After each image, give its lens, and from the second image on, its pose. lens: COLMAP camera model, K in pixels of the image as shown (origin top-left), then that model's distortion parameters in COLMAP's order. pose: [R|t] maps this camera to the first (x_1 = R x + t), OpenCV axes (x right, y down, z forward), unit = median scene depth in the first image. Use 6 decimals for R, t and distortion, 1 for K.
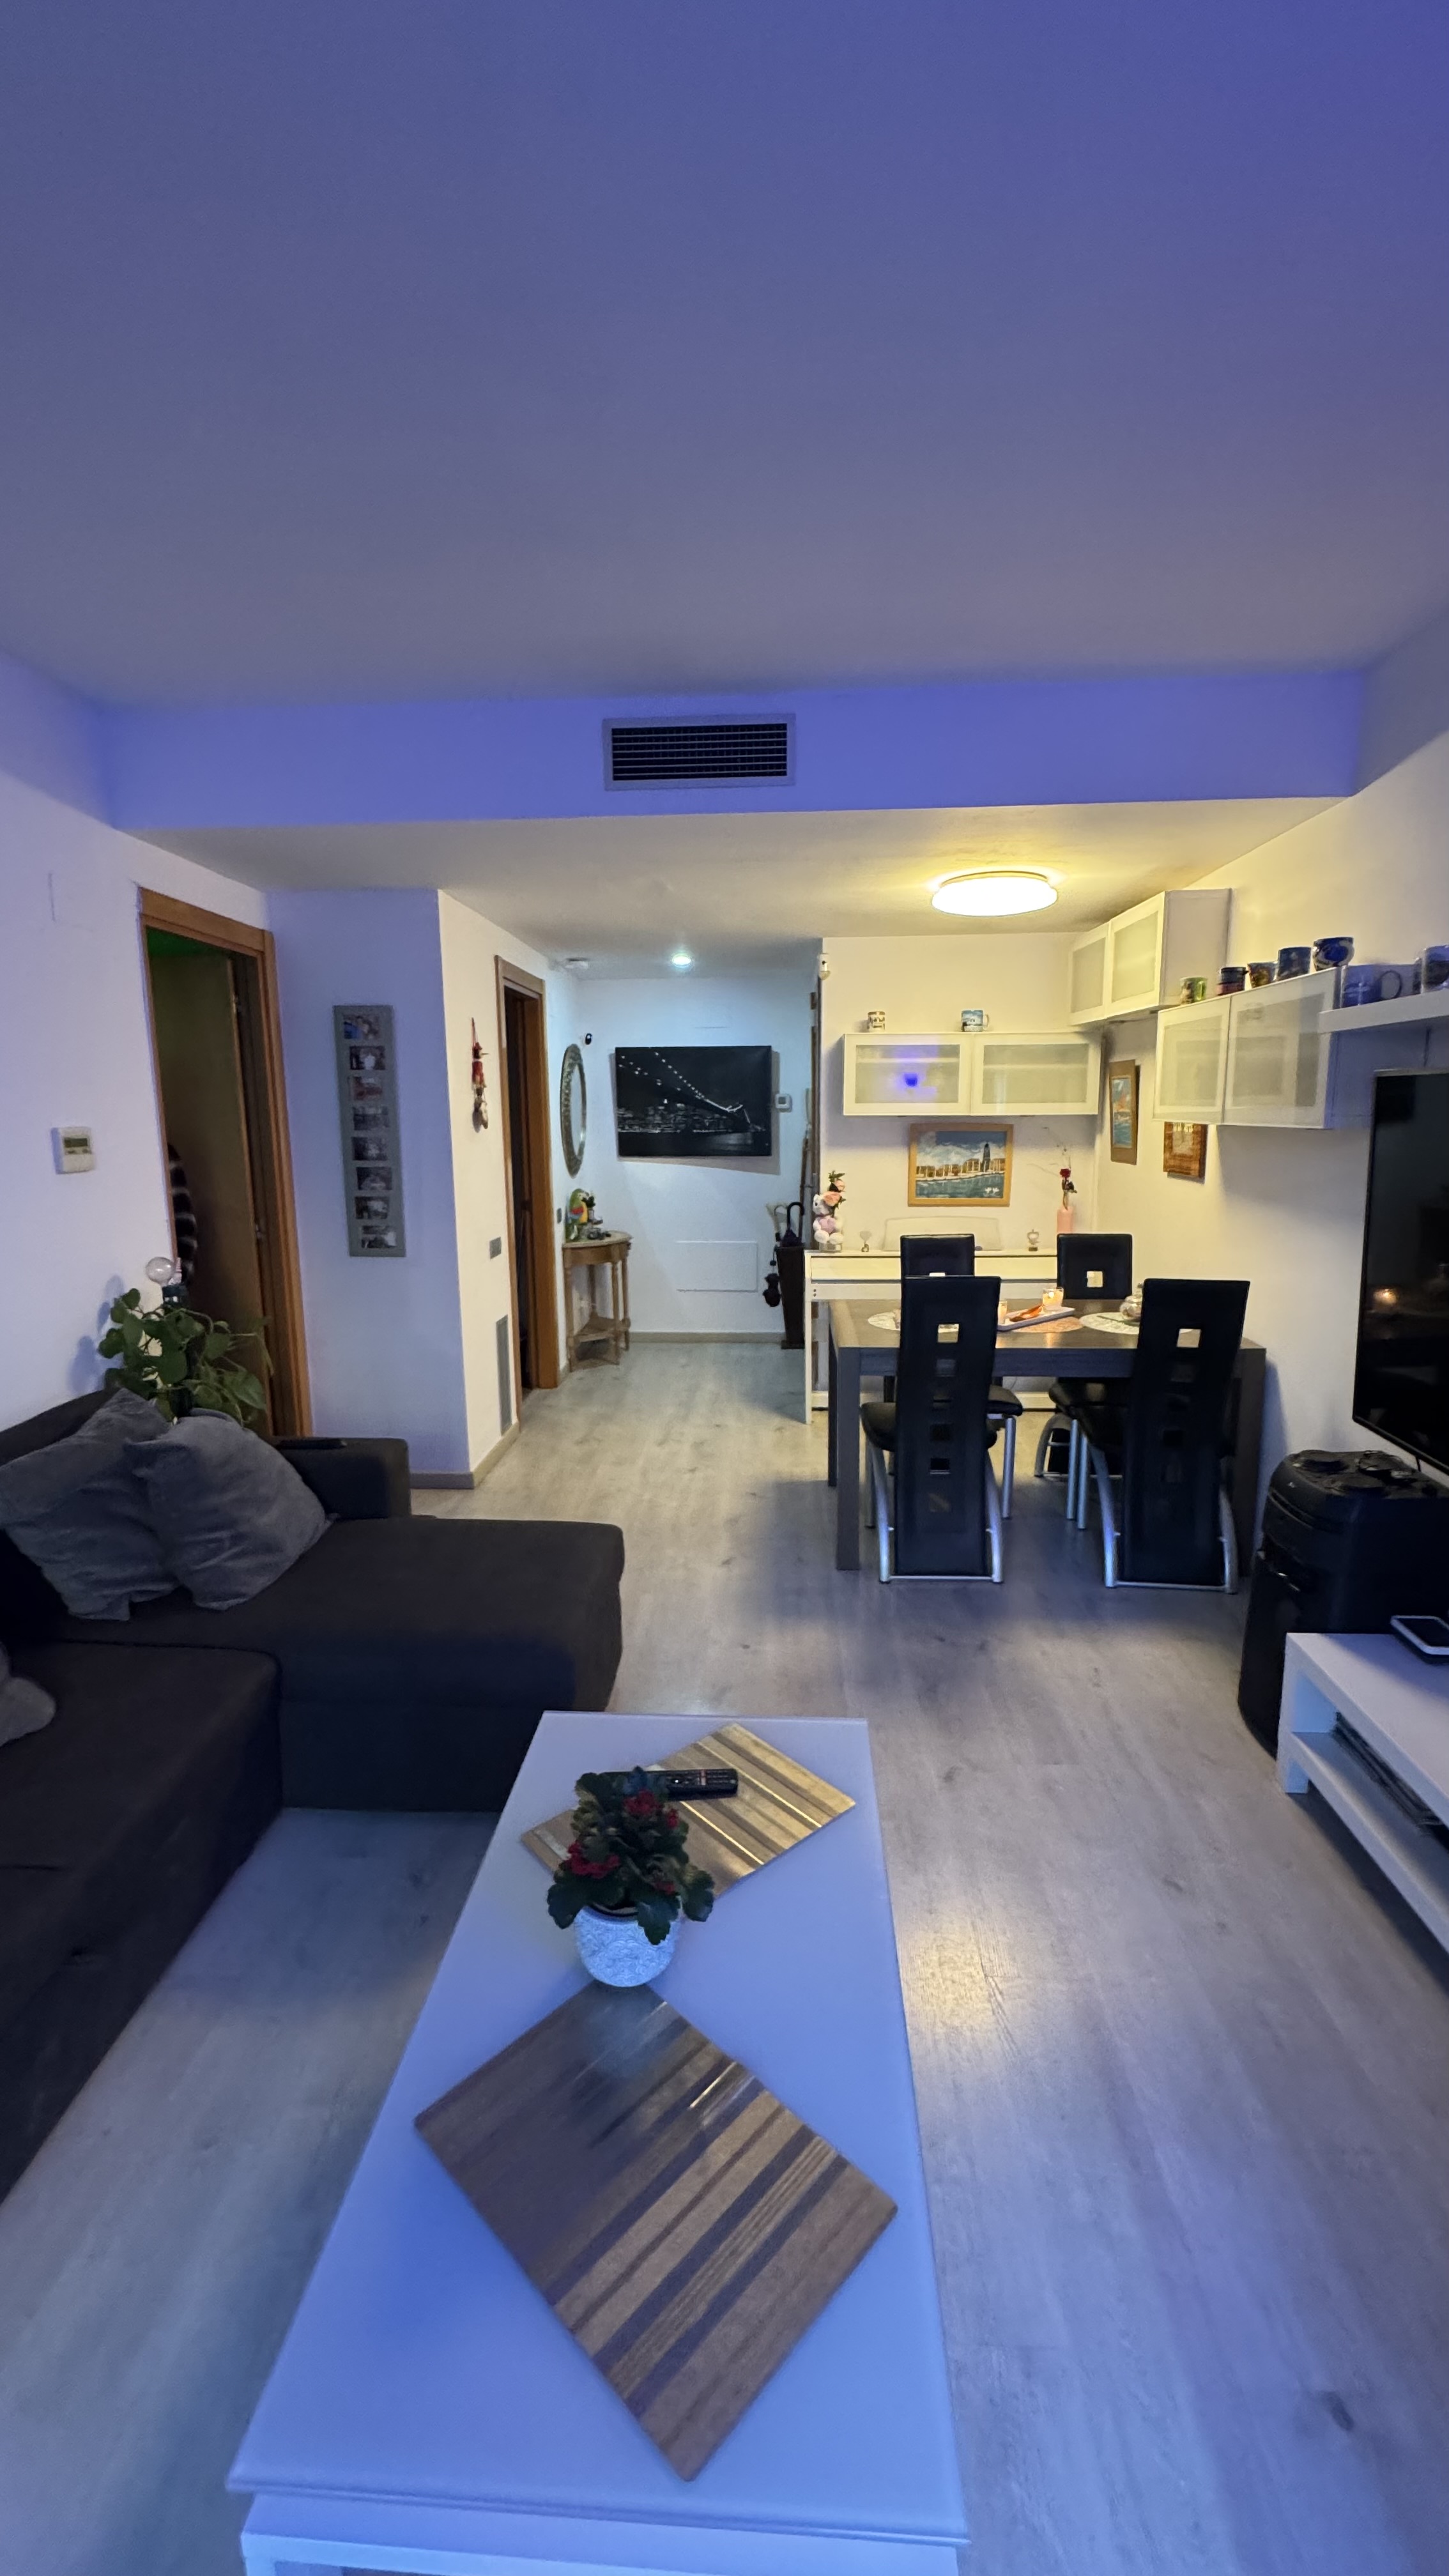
lens RADIAL K [[1024.9, 0, 722.7], [0, 1024.9, 1286.3], [0, 0, 1]] dist [-0.002554, 0.000208]
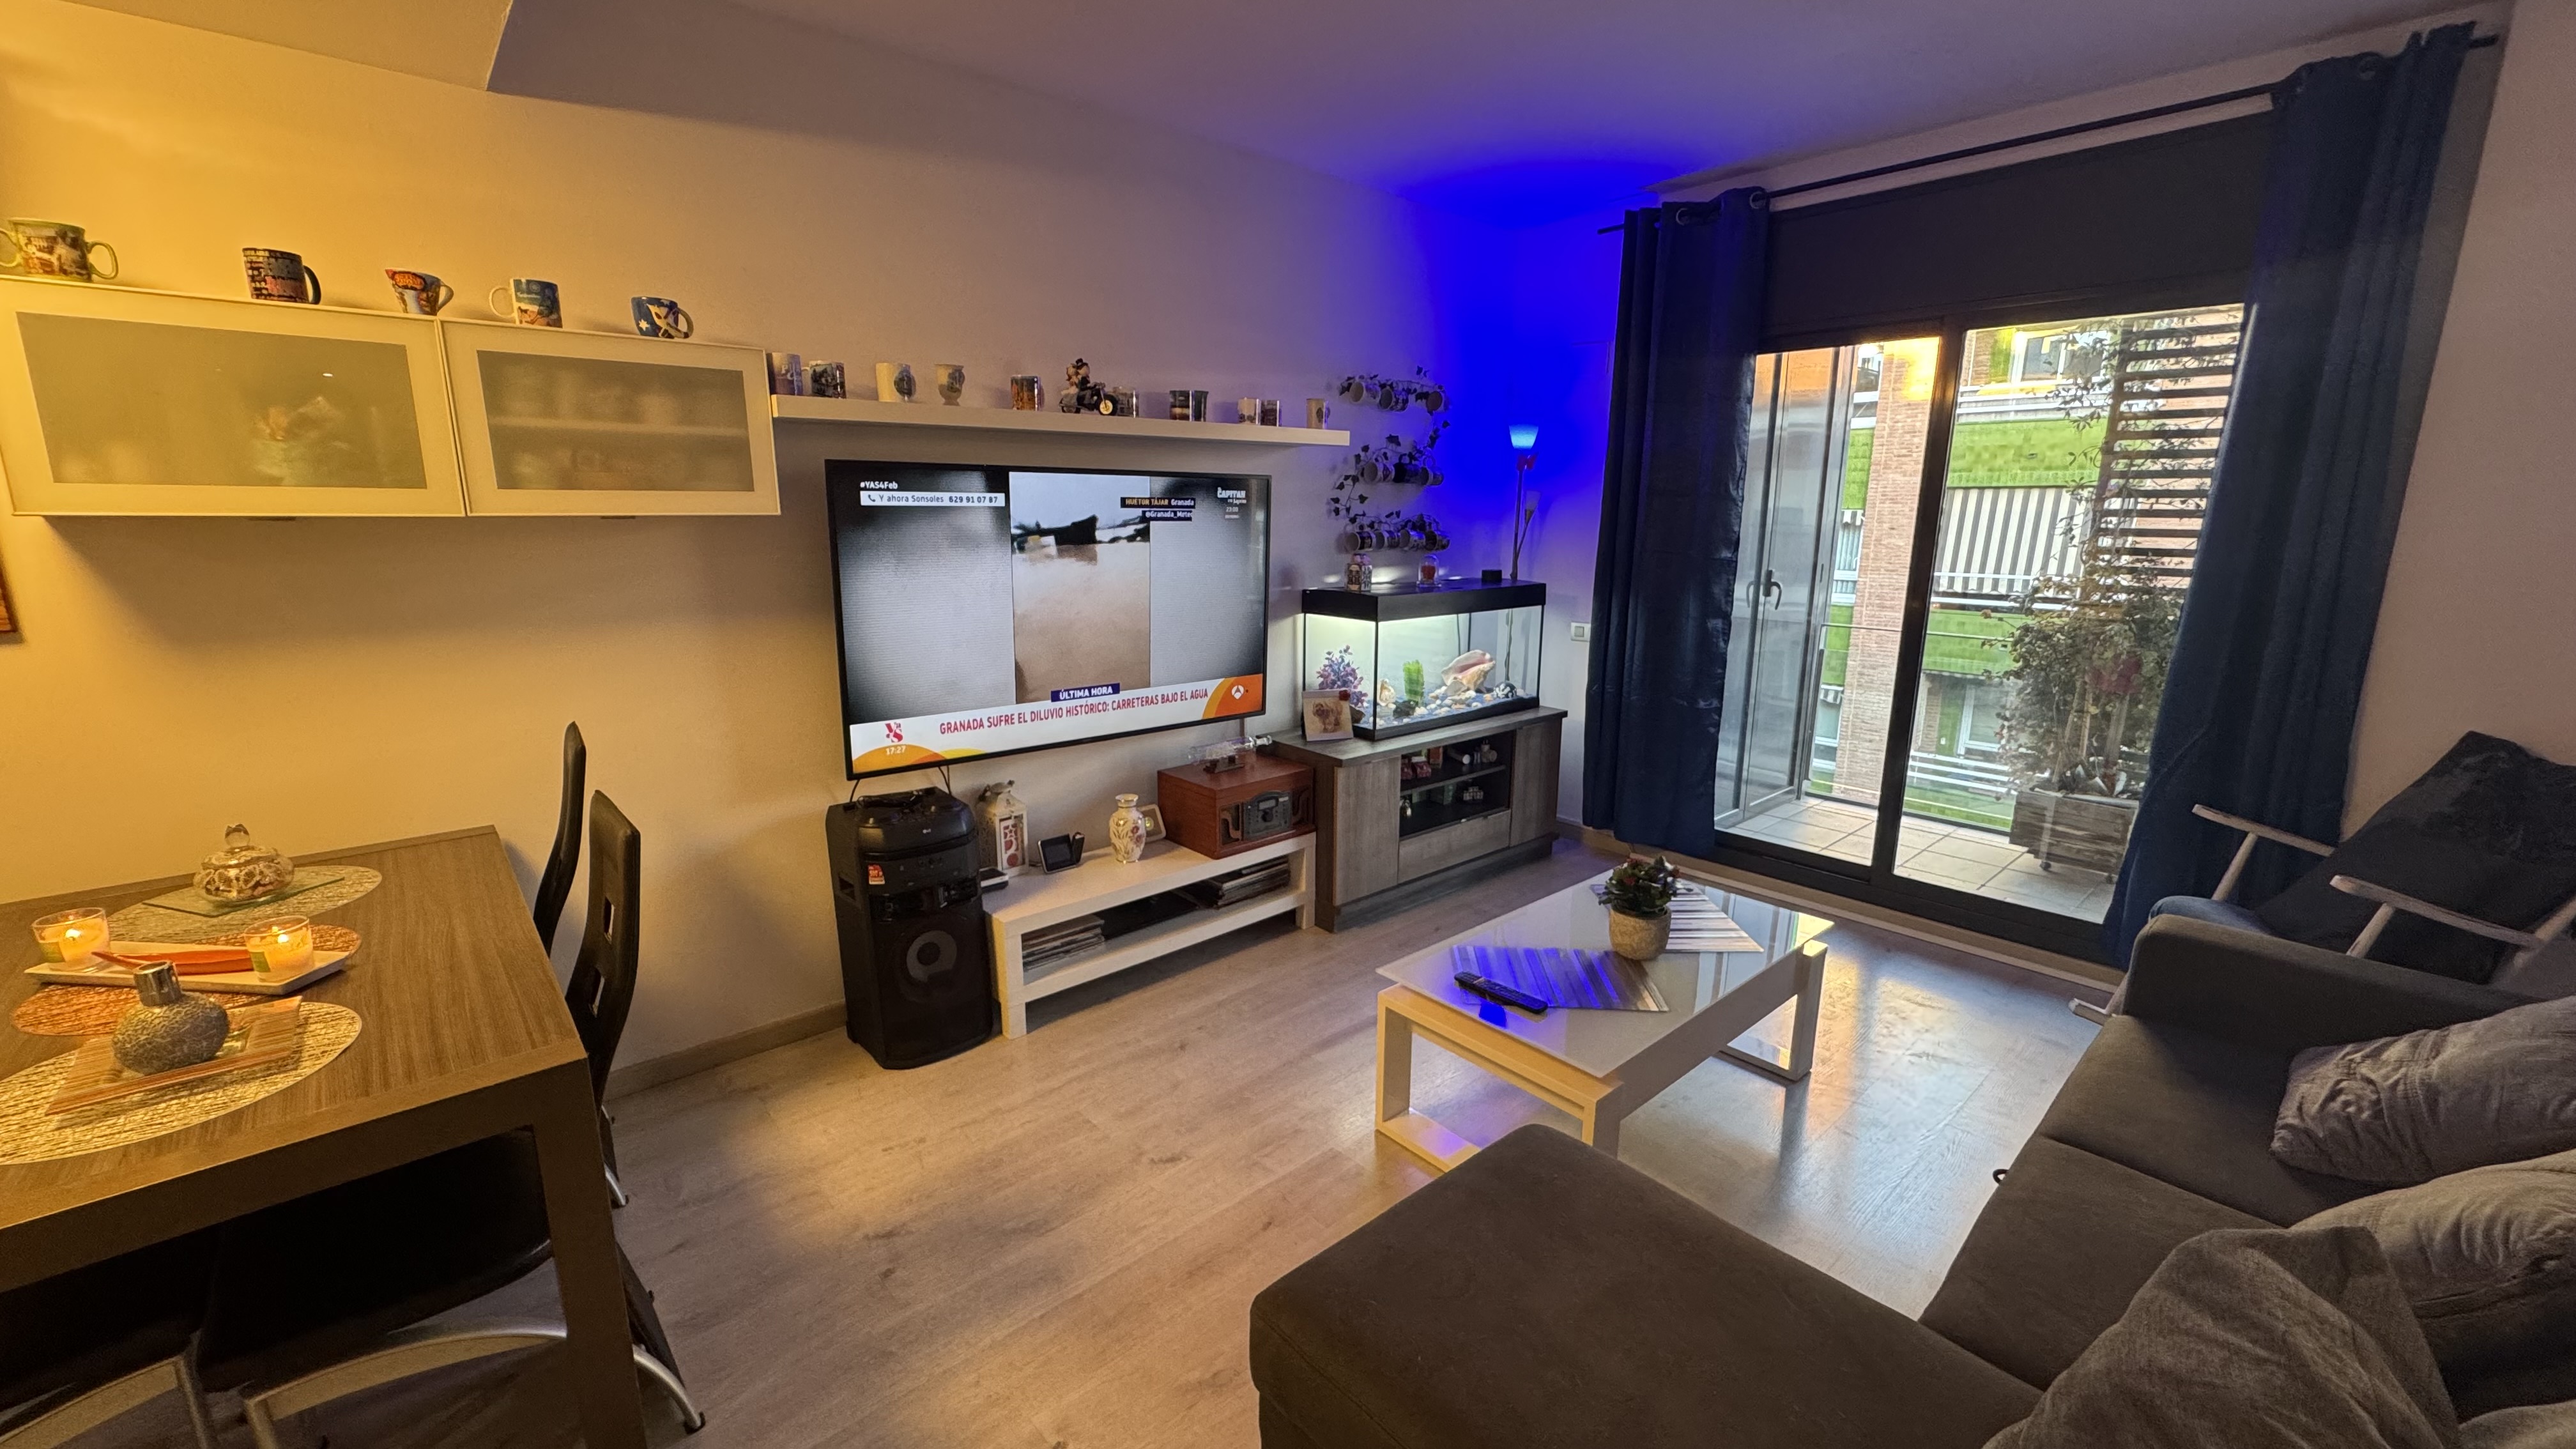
lens RADIAL K [[1024.9, 0, 1284.2], [0, 1024.9, 722.6], [0, 0, 1]] dist [-0.002554, 0.000208]
pose [[-0.705526, -0.141574, 0.694400, -0.317974], [0.124177, 0.939988, 0.317810, -0.148157], [-0.697720, 0.310452, -0.645605, 0.920758]]
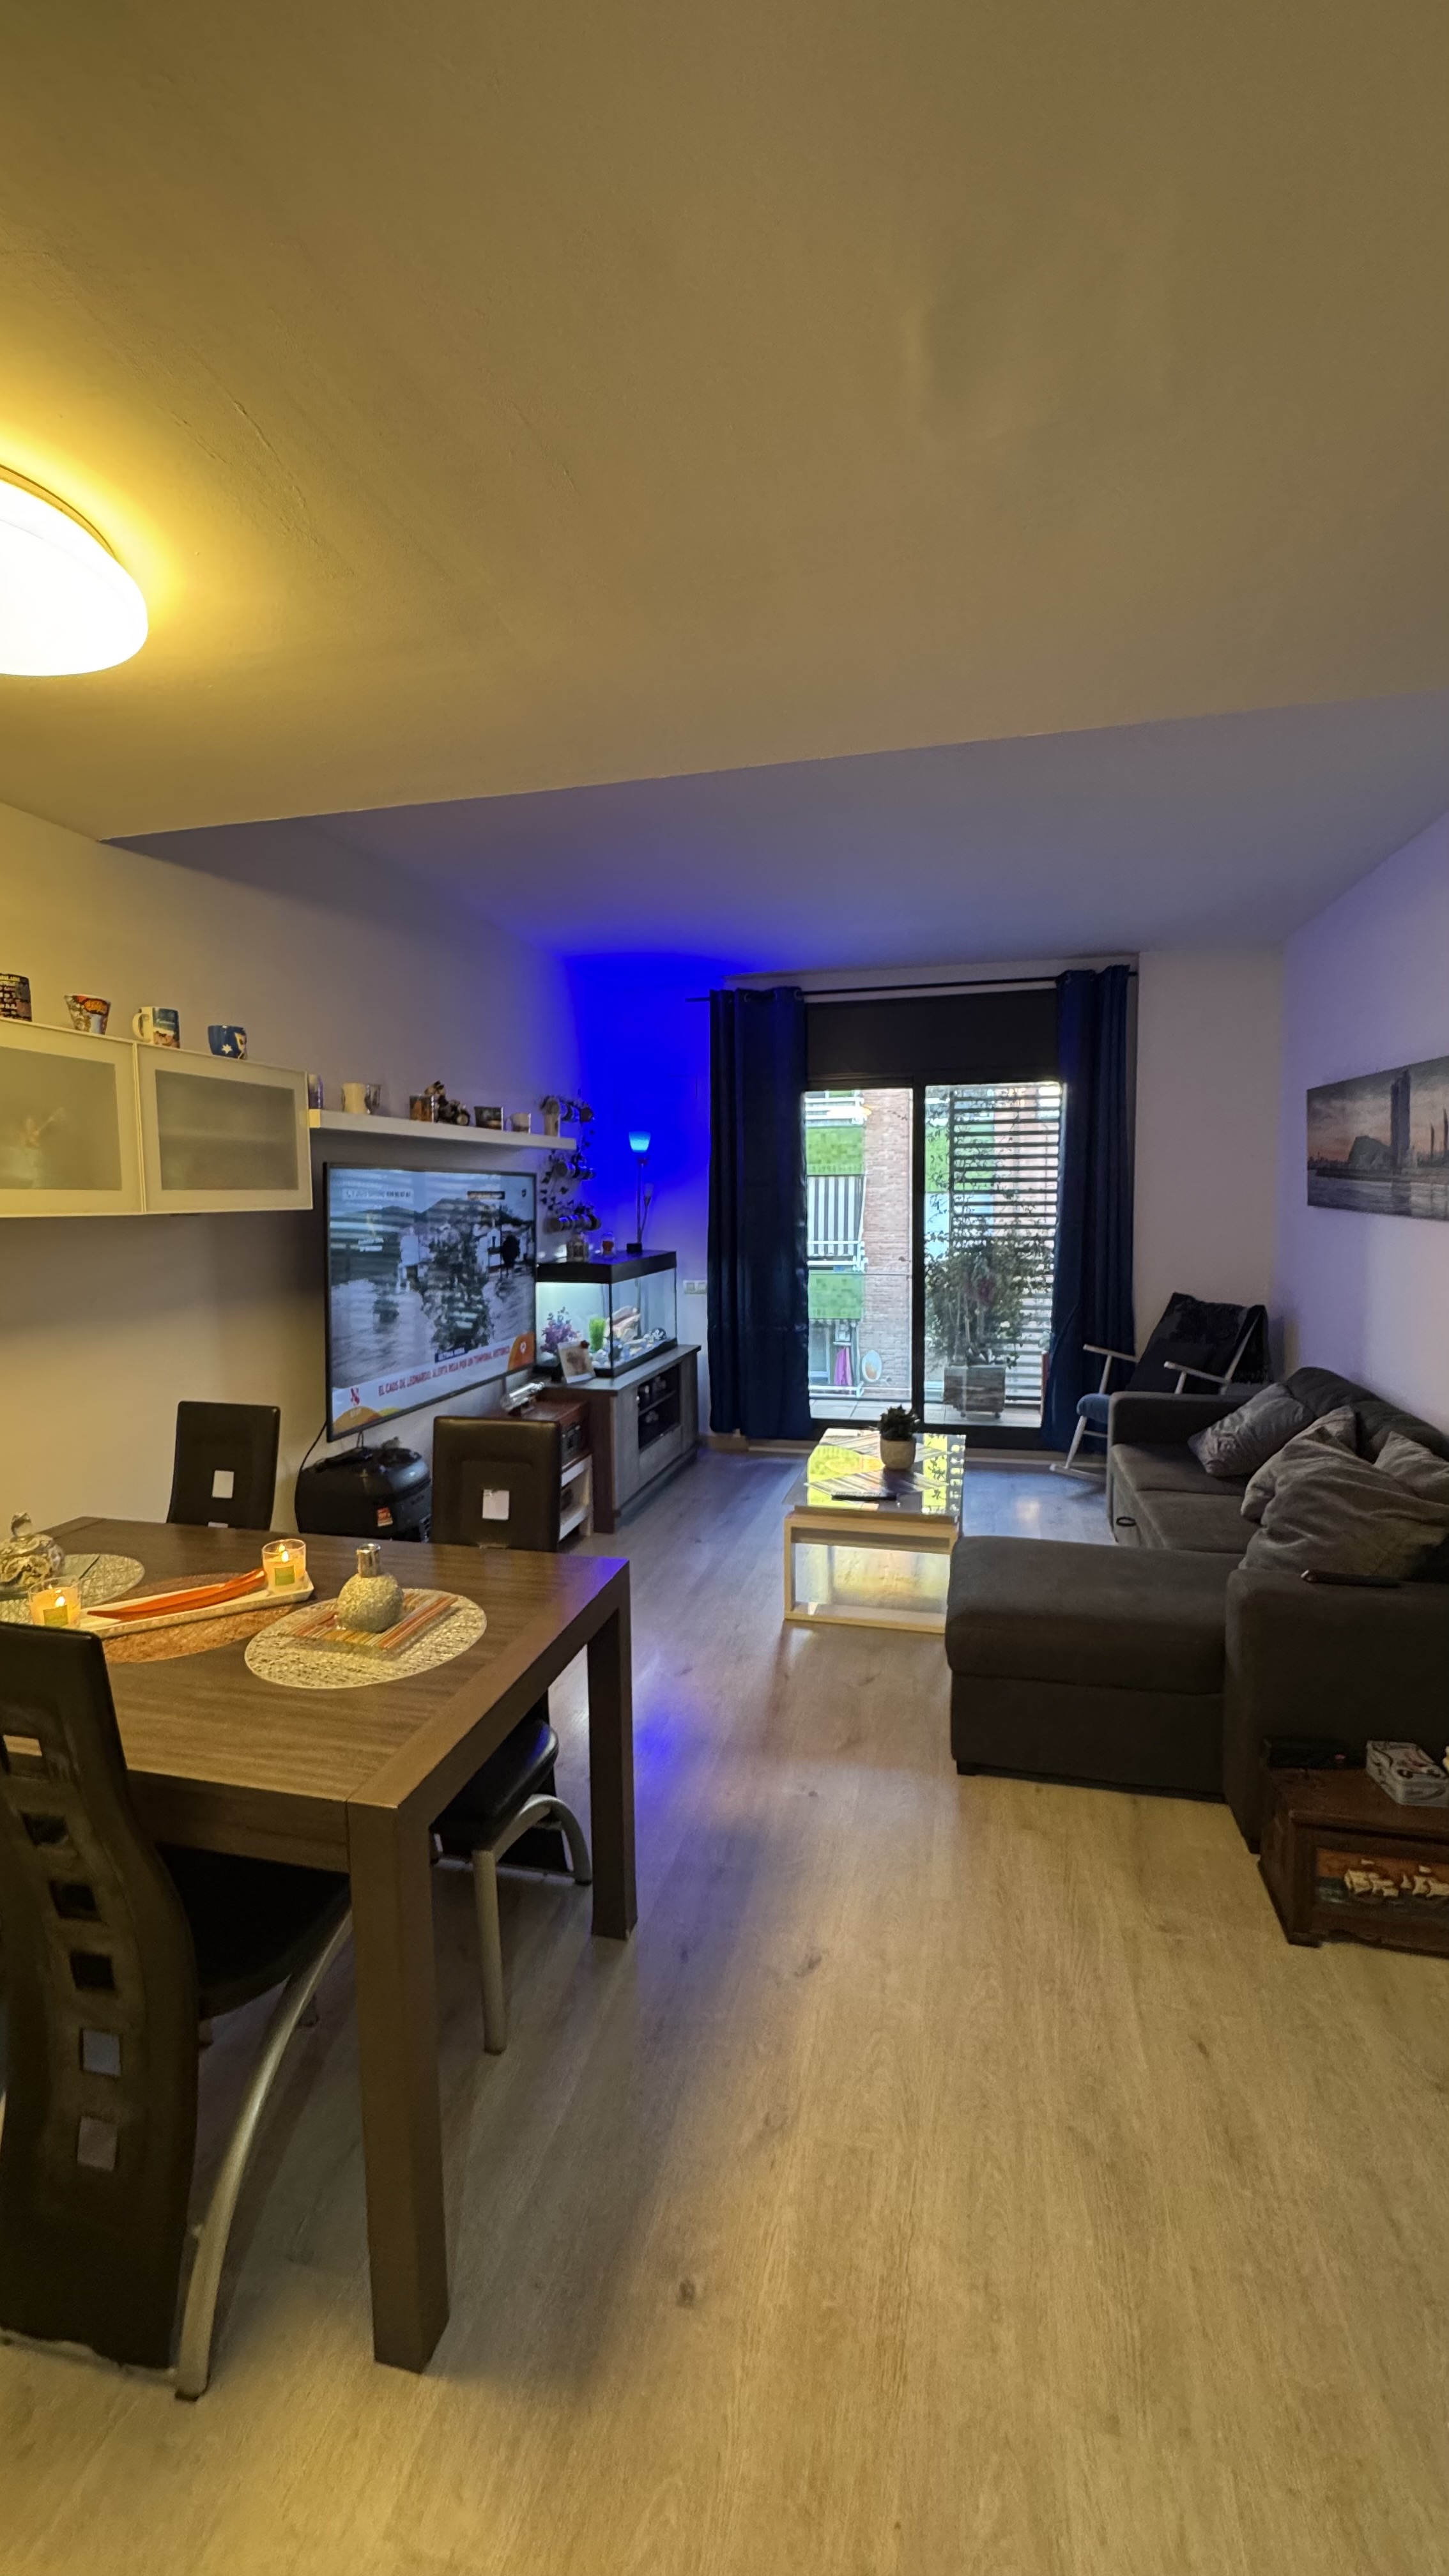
lens RADIAL K [[1026.6, 0, 724.5], [0, 1026.6, 1288.0], [0, 0, 1]] dist [-0.000797, -0.000137]
pose [[-0.983371, 0.005360, 0.181527, -0.051170], [0.052918, 0.964644, 0.258189, -0.230585], [-0.173725, 0.263502, -0.948887, 1.375880]]
